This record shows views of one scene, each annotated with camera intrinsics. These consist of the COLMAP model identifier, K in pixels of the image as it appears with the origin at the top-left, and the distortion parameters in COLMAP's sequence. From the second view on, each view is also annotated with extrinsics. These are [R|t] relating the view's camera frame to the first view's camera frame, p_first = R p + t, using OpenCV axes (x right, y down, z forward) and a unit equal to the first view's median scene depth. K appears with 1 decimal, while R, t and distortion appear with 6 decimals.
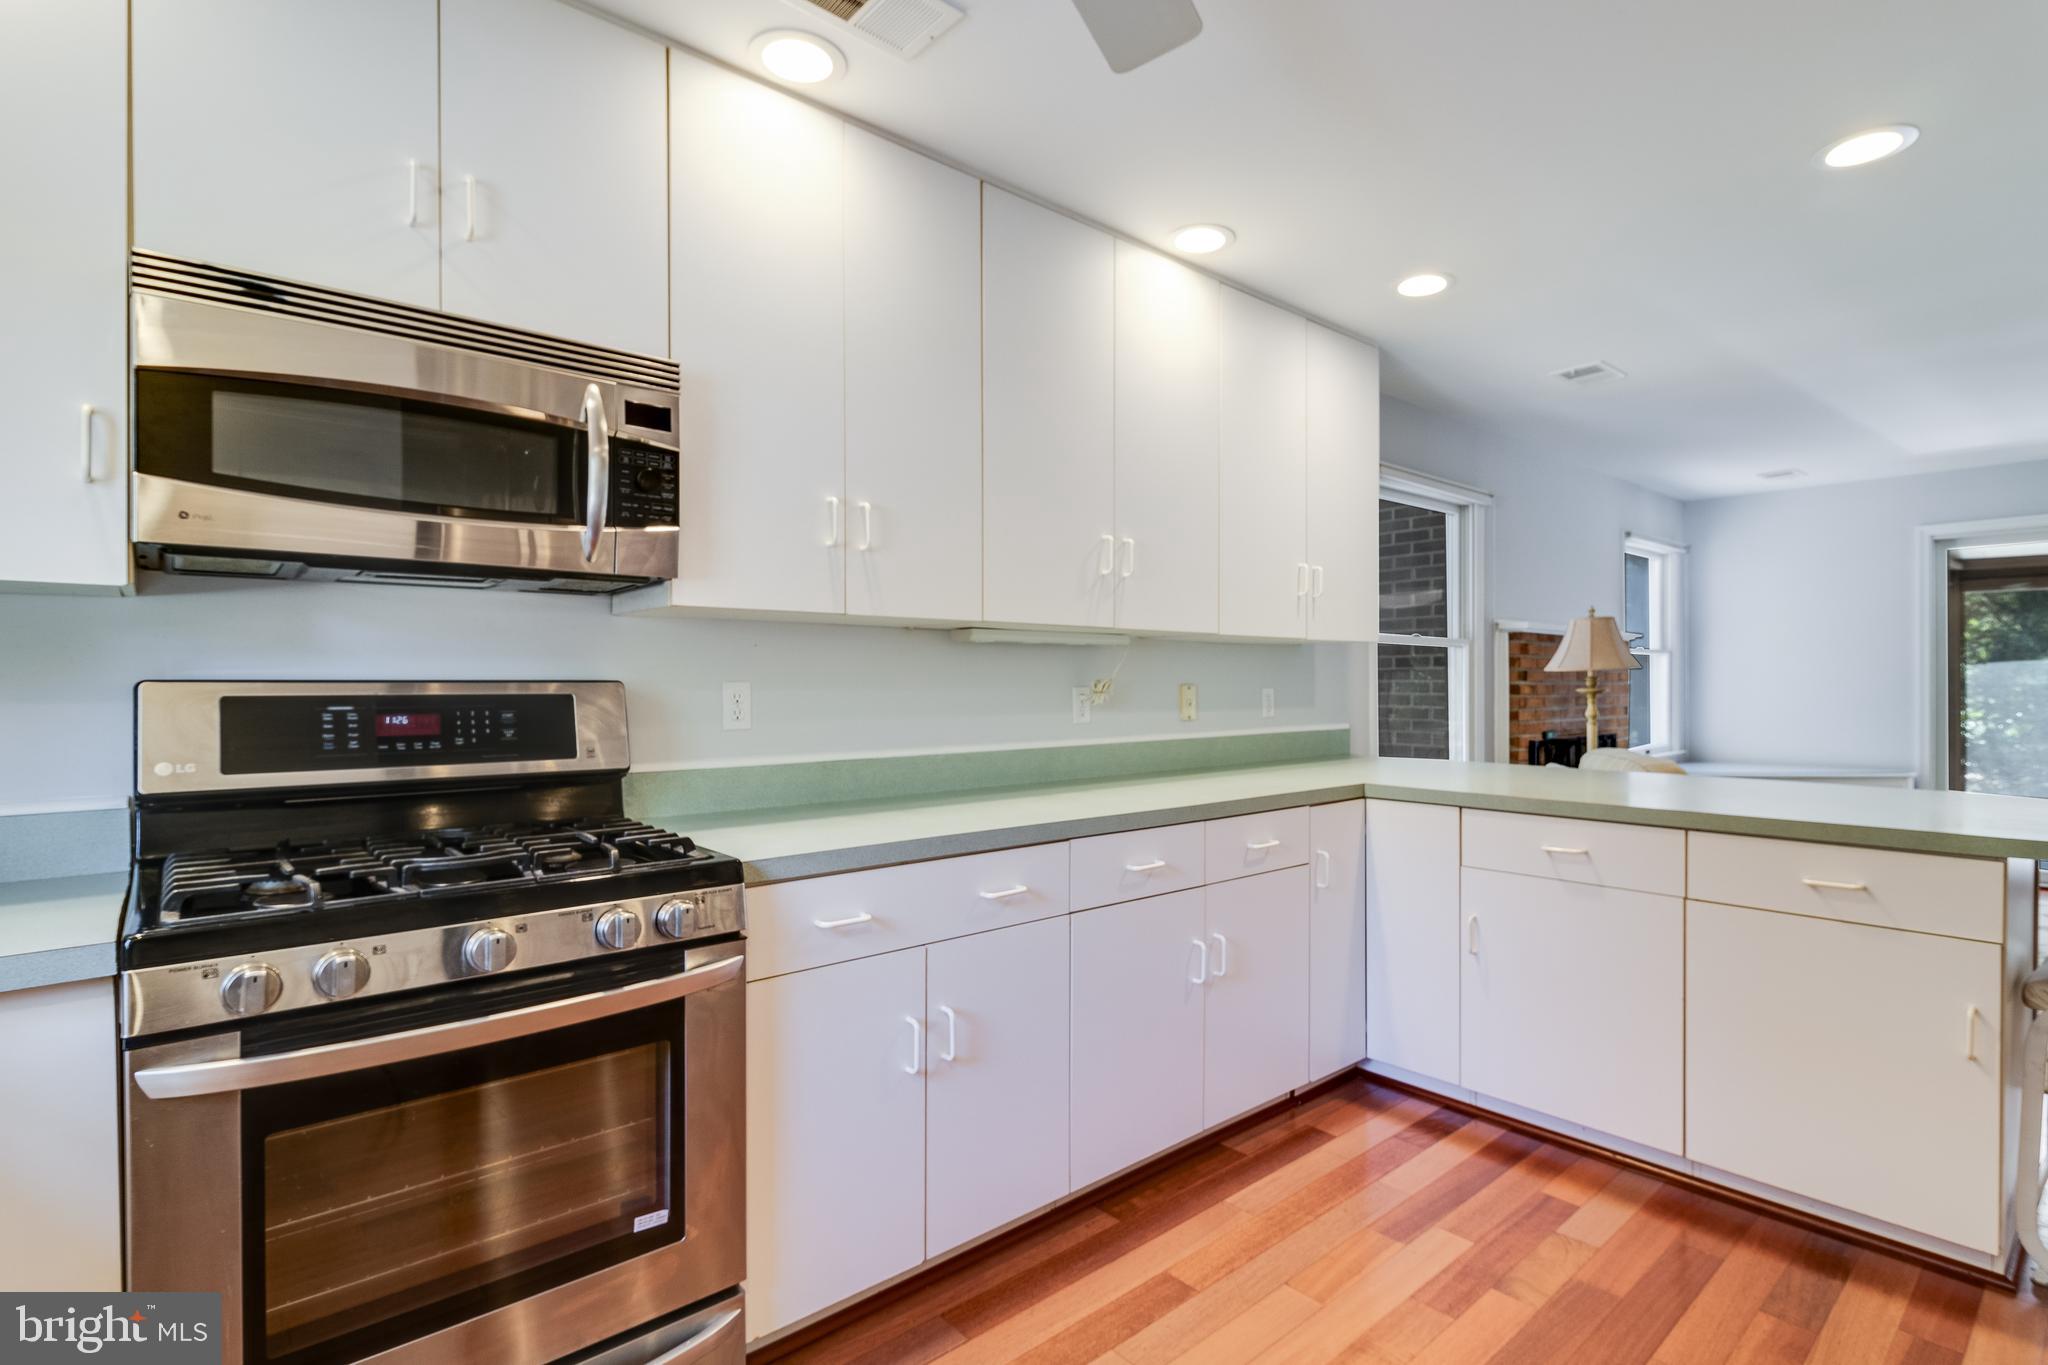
lens RADIAL K [[997.9, 0, 1031.5], [0, 997.9, 694.6], [0, 0, 1]] dist [-0.004826, -0.001687]
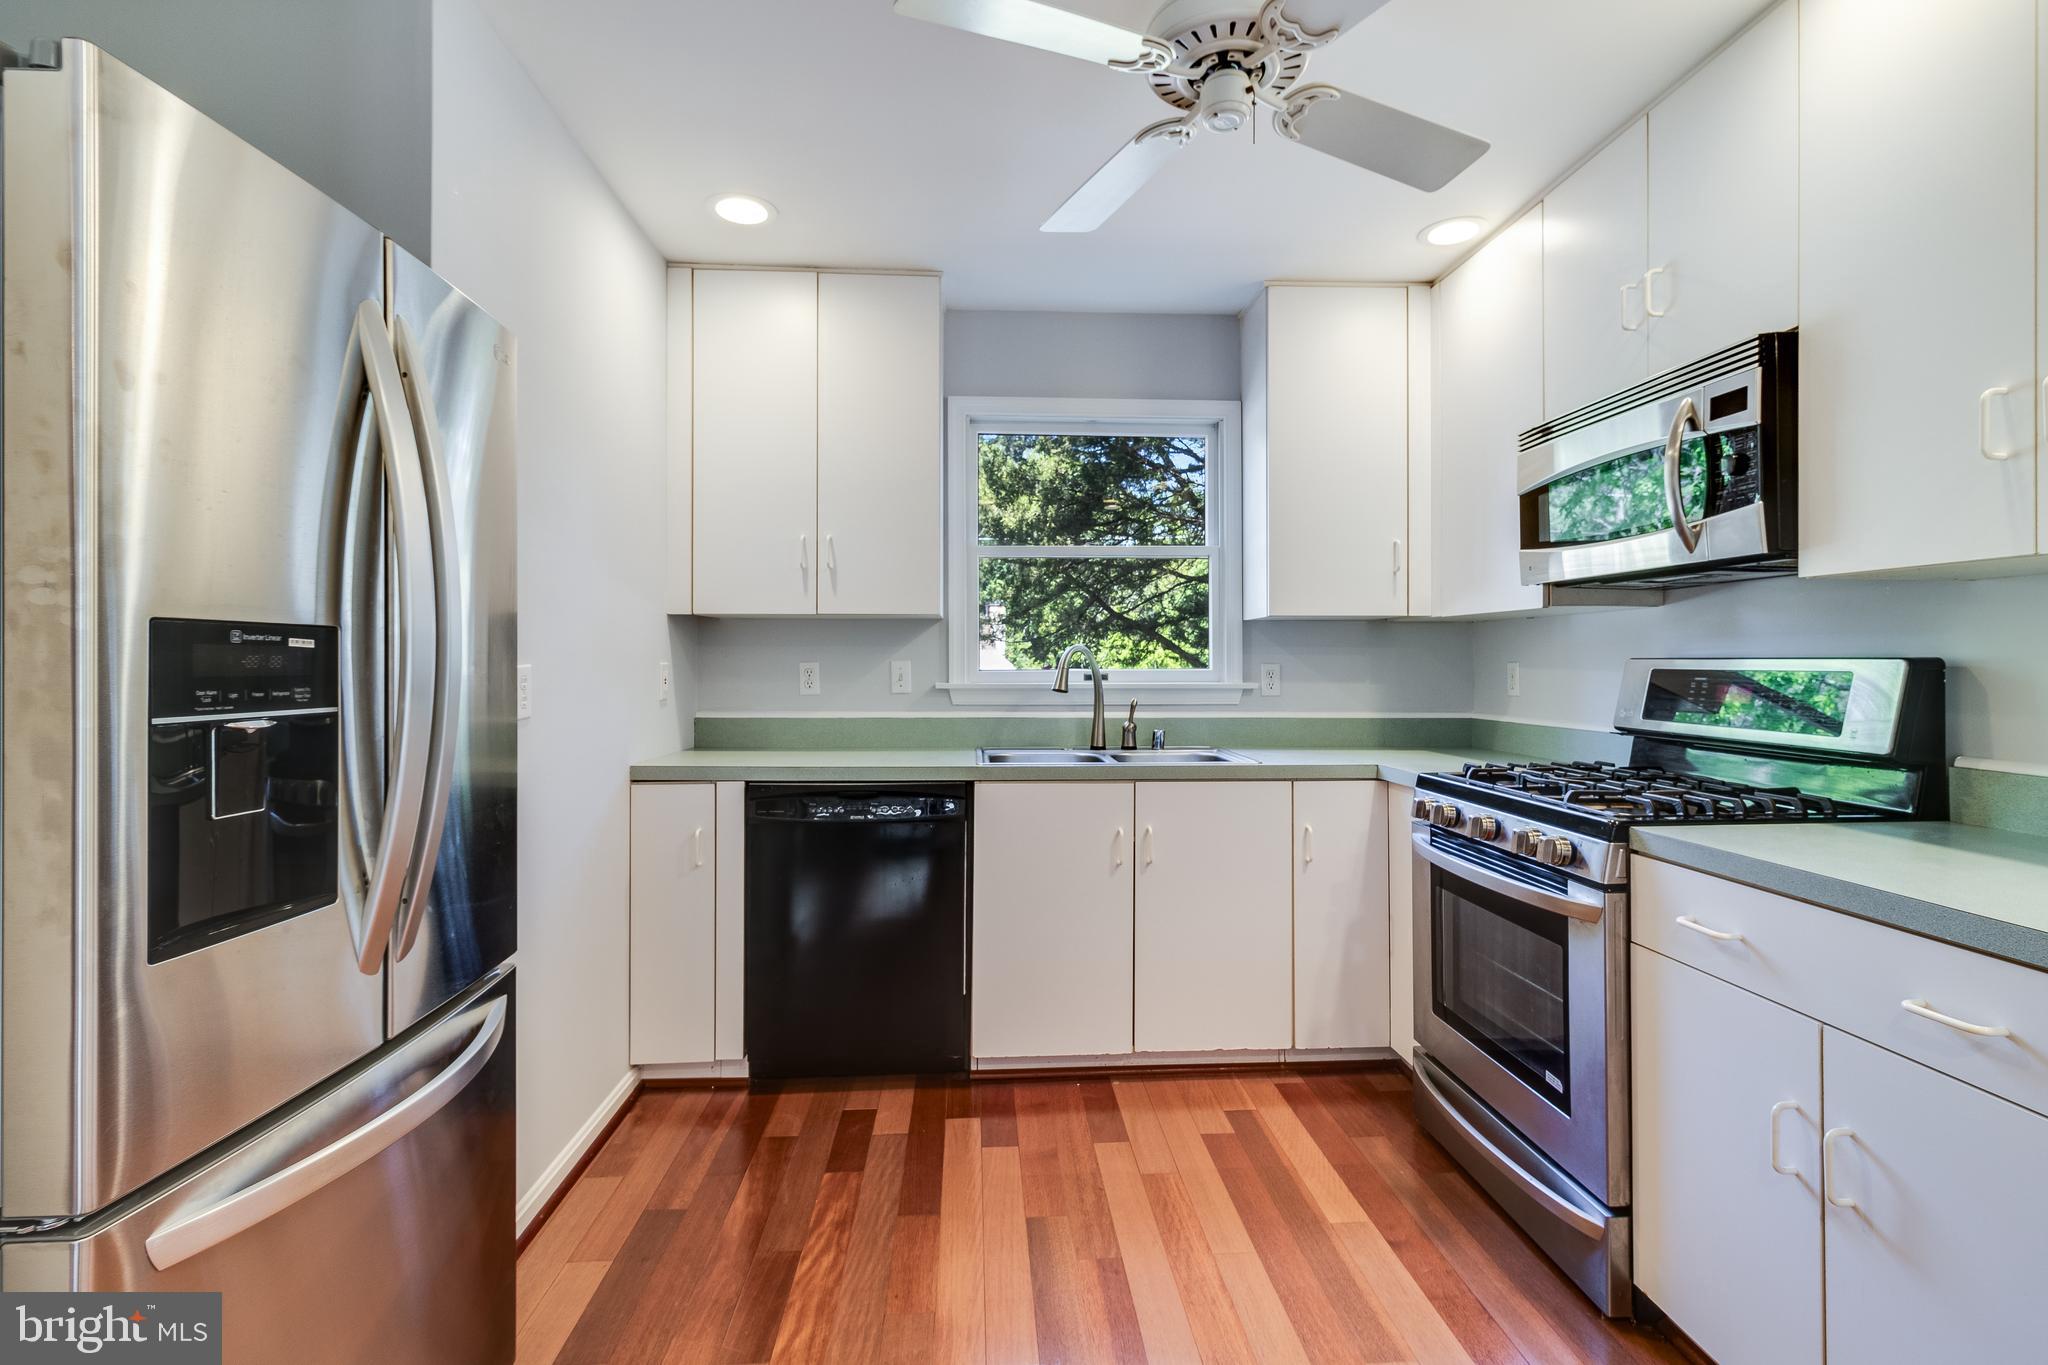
lens RADIAL K [[952.7, 0, 1027.7], [0, 952.7, 661.6], [0, 0, 1]] dist [0.005917, -0.001881]
pose [[-0.612473, 0.002700, -0.790487, 0.550957], [-0.008935, 0.999907, 0.010338, -0.008721], [0.790441, 0.013395, -0.612391, 0.669157]]
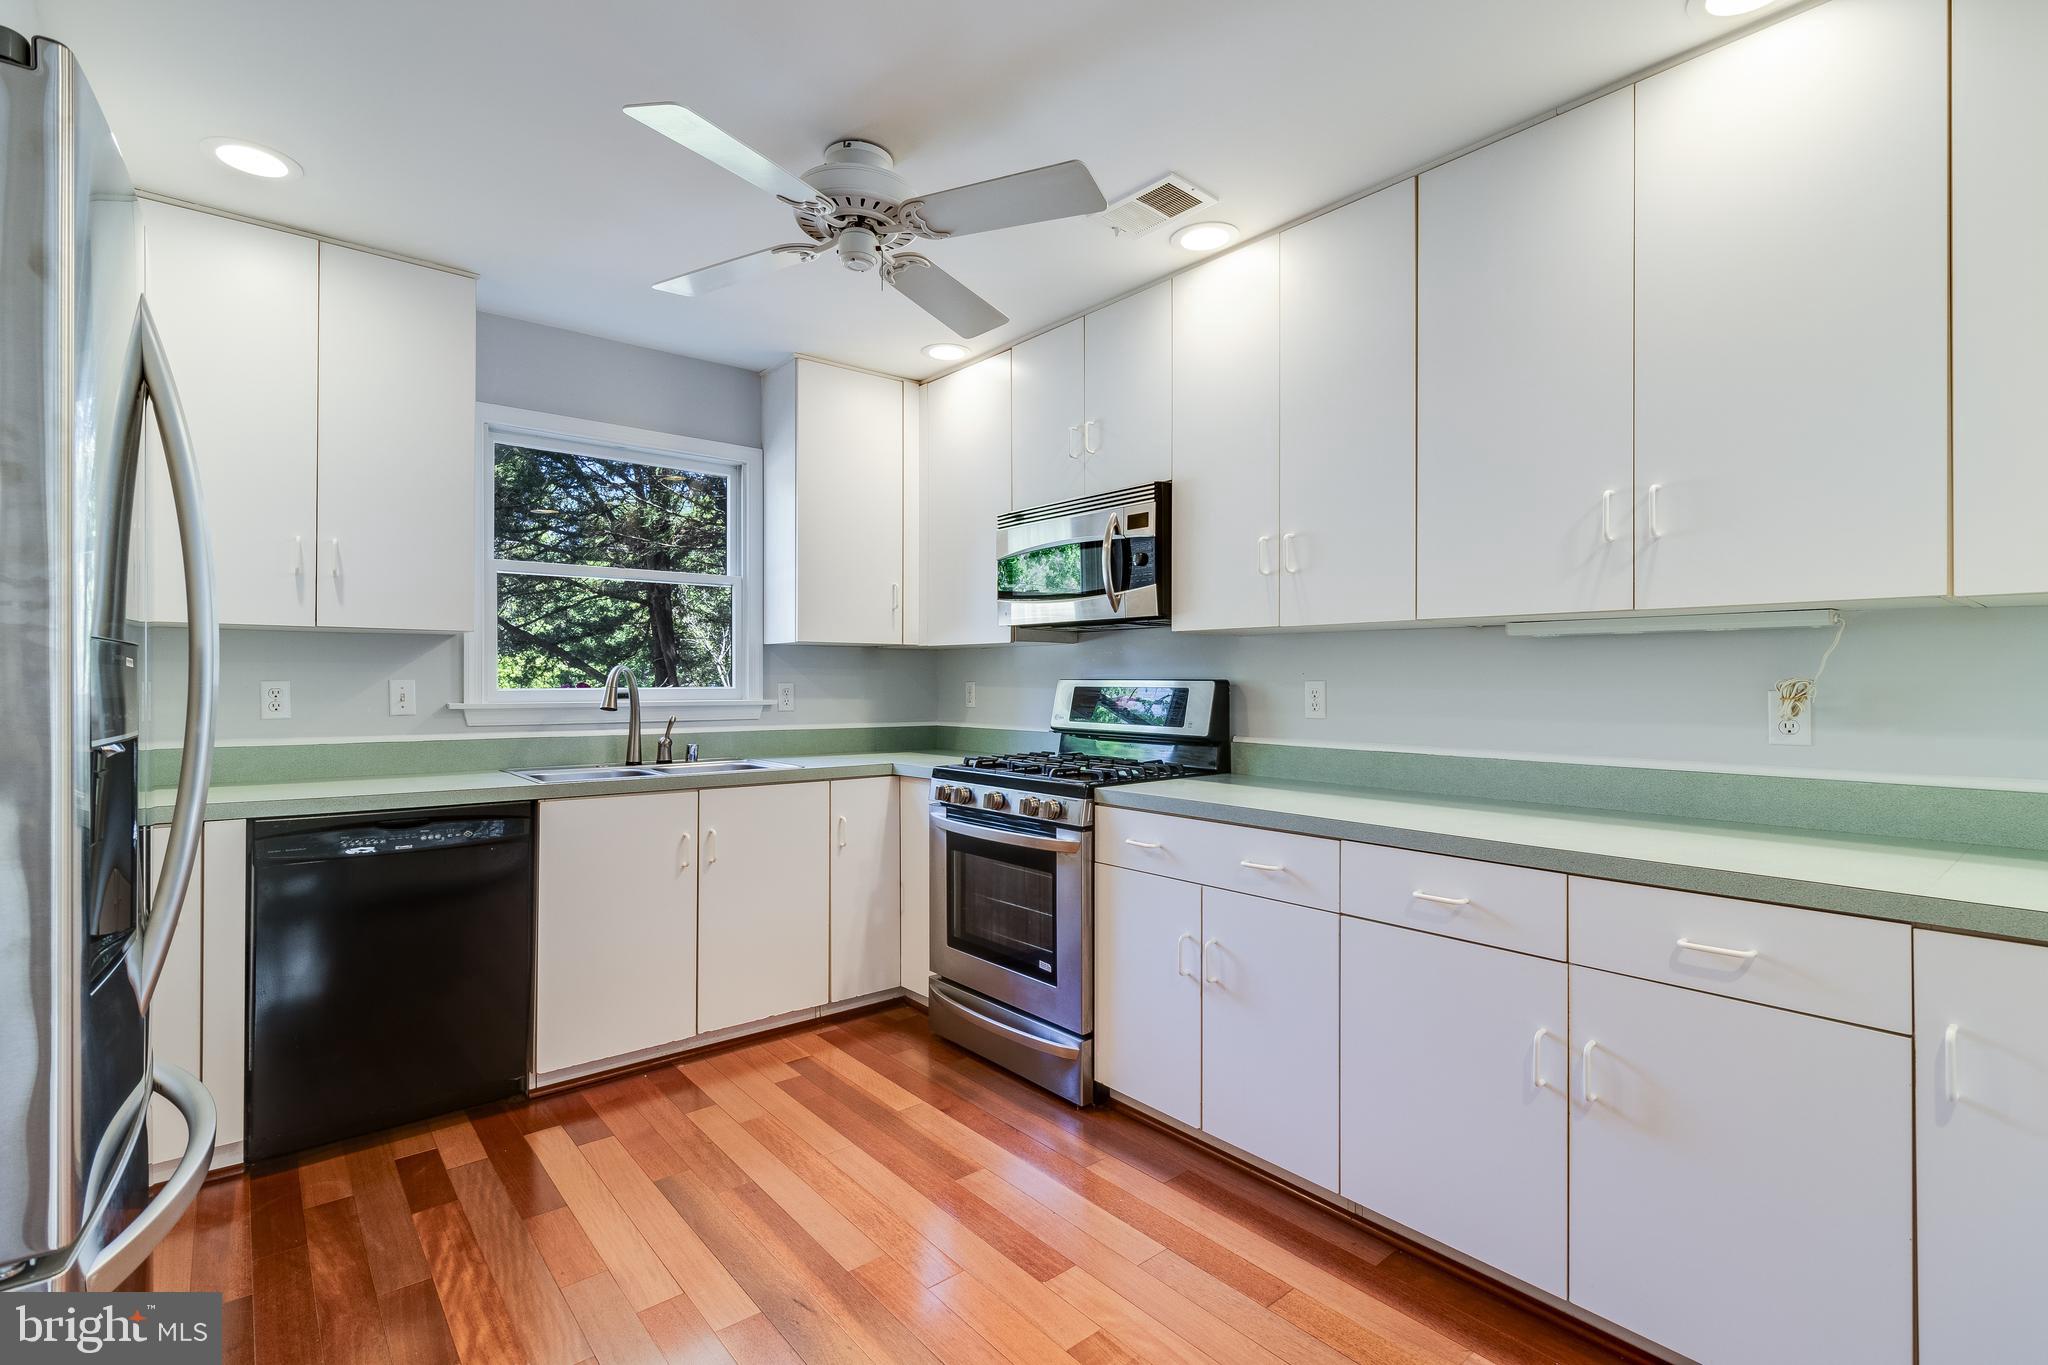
lens RADIAL K [[952.7, 0, 1027.7], [0, 952.7, 683.3], [0, 0, 1]] dist [0.005917, -0.001881]
pose [[-0.021759, 0.005490, -0.999748, 0.784295], [-0.015649, 0.999861, 0.005832, -0.009052], [0.999641, 0.015772, -0.021670, 0.552091]]
